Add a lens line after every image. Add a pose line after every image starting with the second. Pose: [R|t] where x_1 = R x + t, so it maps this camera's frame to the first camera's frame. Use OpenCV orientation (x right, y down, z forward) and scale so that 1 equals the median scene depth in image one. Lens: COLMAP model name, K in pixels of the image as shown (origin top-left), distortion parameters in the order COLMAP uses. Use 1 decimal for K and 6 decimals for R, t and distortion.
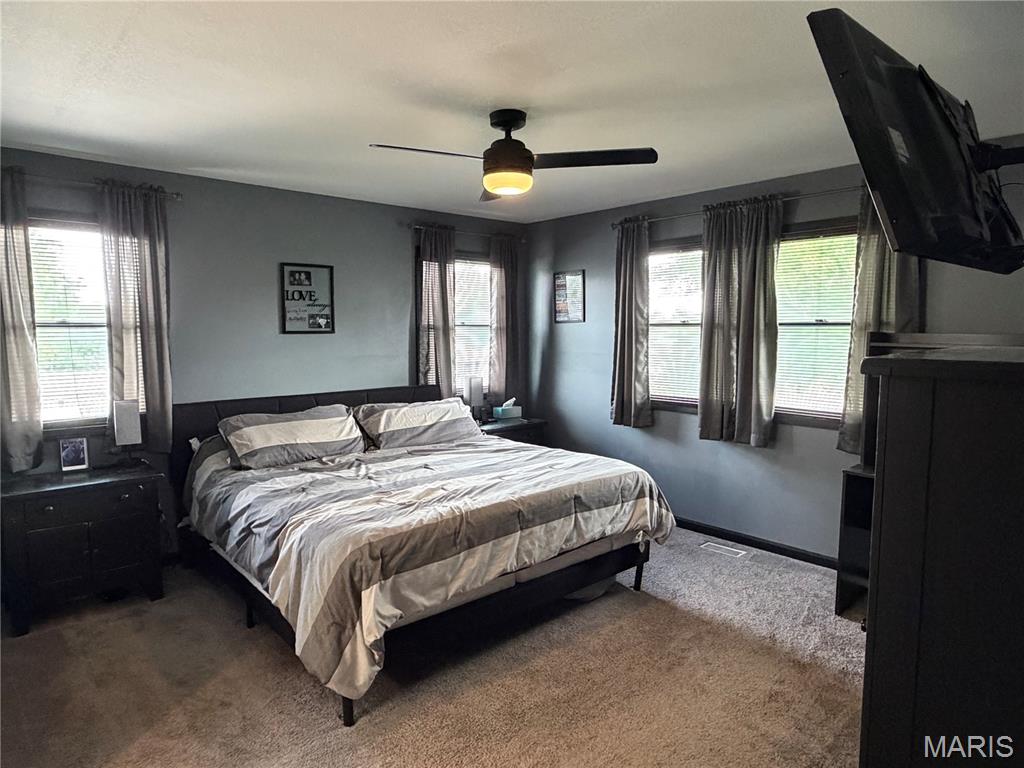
lens RADIAL K [[620.1, 0, 511.5], [0, 620.1, 385.3], [0, 0, 1]] dist [-0.001052, 0.000400]
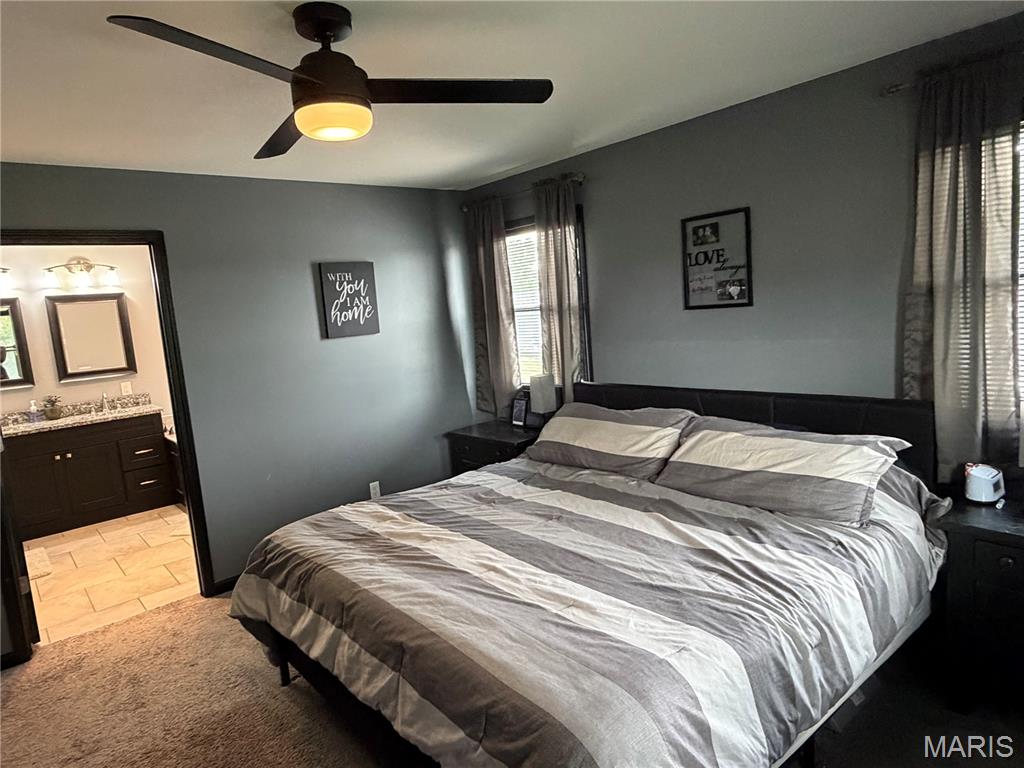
lens RADIAL K [[620.1, 0, 509.8], [0, 620.1, 384.0], [0, 0, 1]] dist [-0.001052, 0.000400]
pose [[-0.015106, 0.127926, -0.991669, 0.431664], [-0.016447, 0.991616, 0.128170, -0.086074], [0.999751, 0.018246, -0.012876, 0.780340]]
